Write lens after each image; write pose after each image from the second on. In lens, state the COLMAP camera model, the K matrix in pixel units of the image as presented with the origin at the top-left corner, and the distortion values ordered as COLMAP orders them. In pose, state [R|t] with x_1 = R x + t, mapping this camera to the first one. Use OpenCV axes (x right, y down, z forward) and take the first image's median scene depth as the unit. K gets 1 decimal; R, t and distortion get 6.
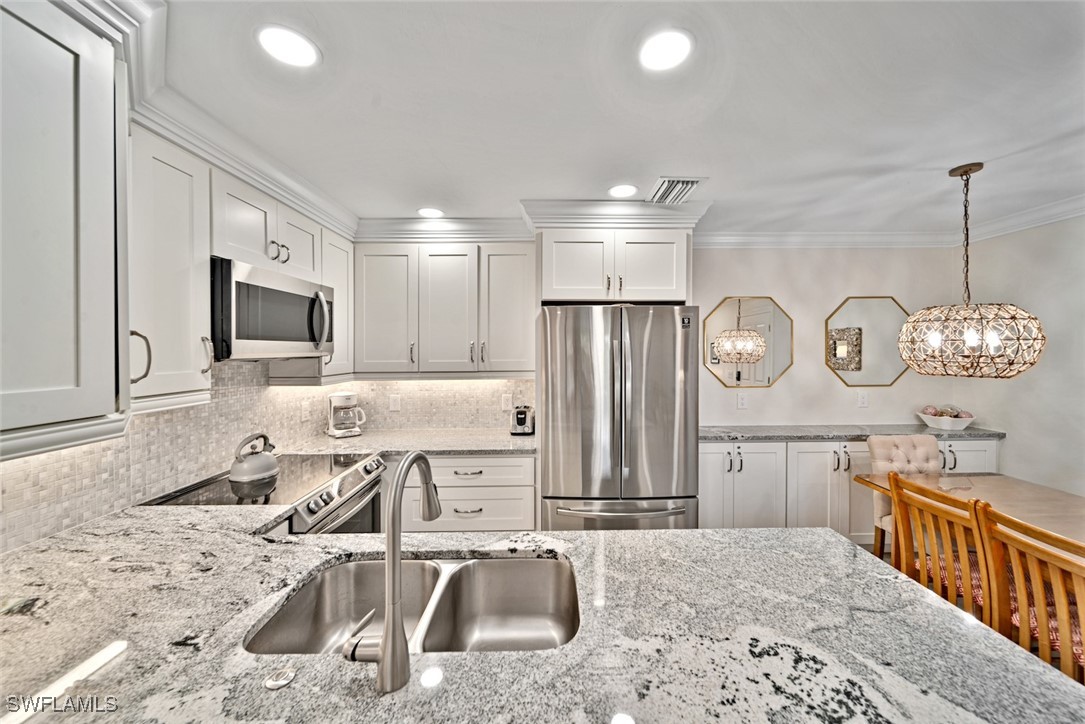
lens RADIAL K [[388.8, 0, 560.5], [0, 388.8, 342.1], [0, 0, 1]] dist [0.001715, -0.001514]
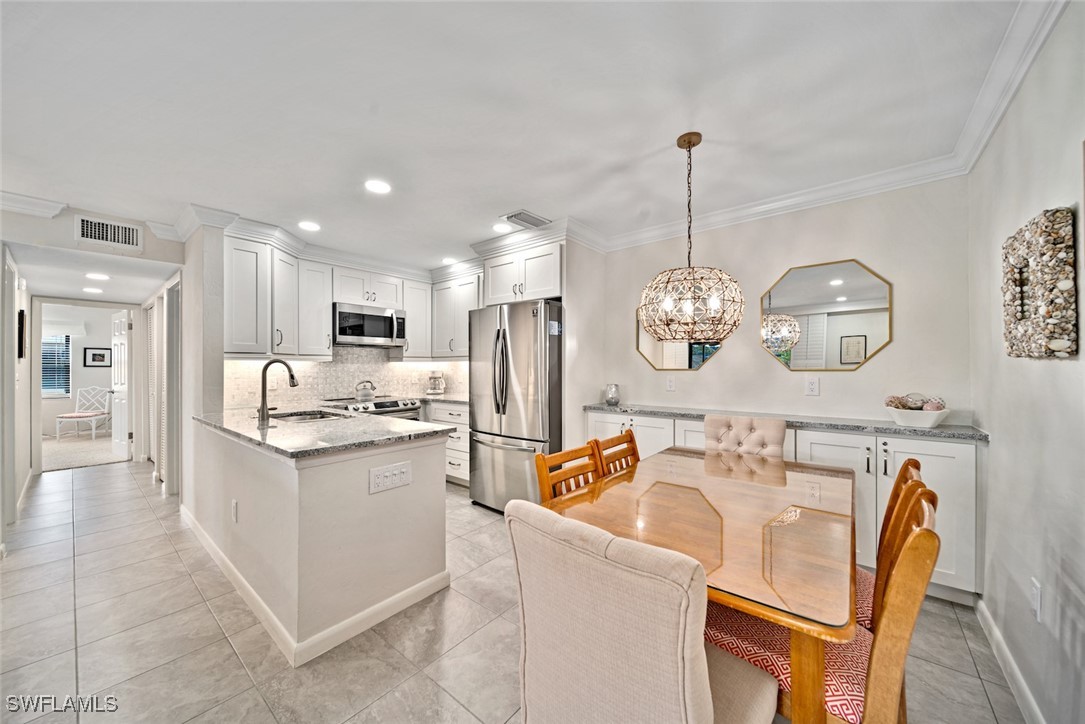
lens RADIAL K [[388.8, 0, 550.8], [0, 388.8, 347.9], [0, 0, 1]] dist [0.001715, -0.001514]
pose [[0.768647, -0.028272, -0.639048, 1.380111], [0.013699, 0.999521, -0.027742, 0.125462], [0.639526, 0.012570, 0.768667, -0.017720]]
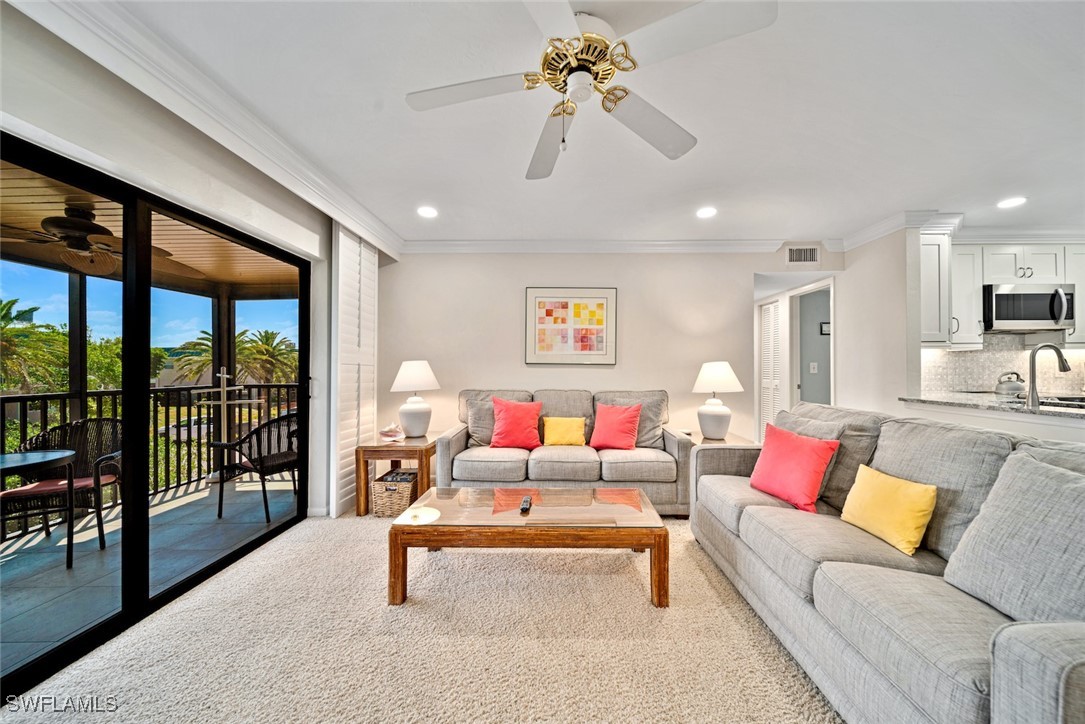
lens RADIAL K [[388.8, 0, 546.7], [0, 388.8, 376.3], [0, 0, 1]] dist [0.001715, -0.001514]
pose [[-0.028292, 0.024305, -0.999304, 1.147526], [0.029718, 0.999283, 0.023463, 0.144107], [0.999158, -0.029034, -0.028994, -1.180471]]
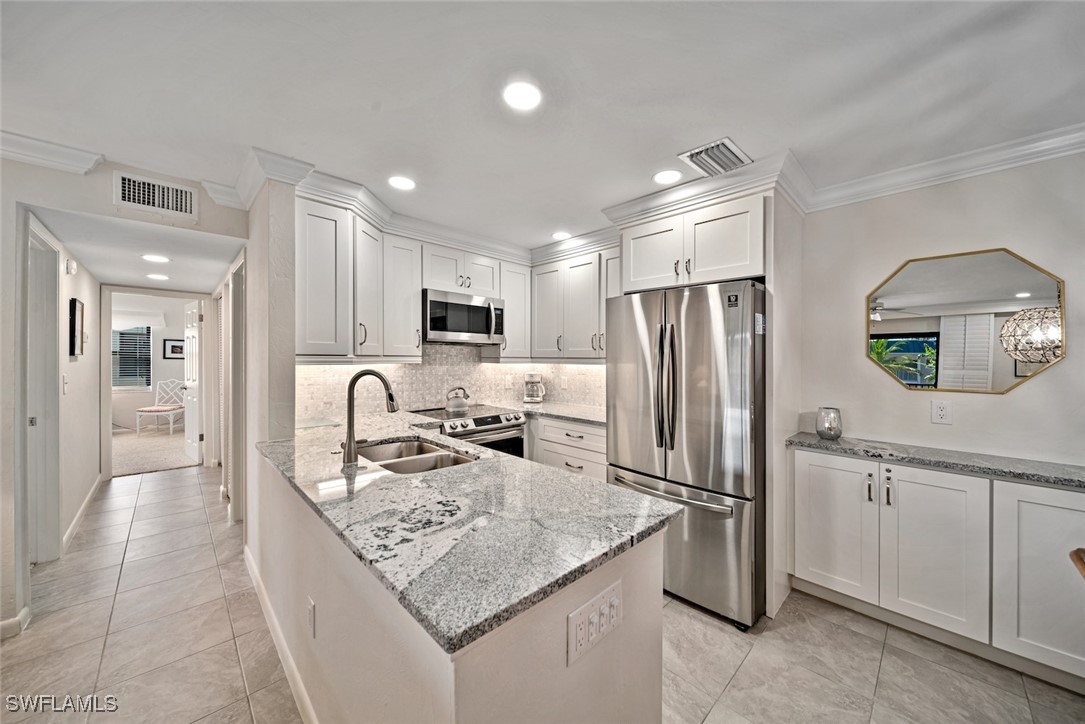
lens RADIAL K [[388.8, 0, 553.3], [0, 388.8, 346.0], [0, 0, 1]] dist [0.001715, -0.001514]
pose [[0.692066, -0.009465, -0.721772, 0.761391], [0.000370, 0.999919, -0.012758, 0.073715], [0.721834, 0.008563, 0.692014, 0.092541]]
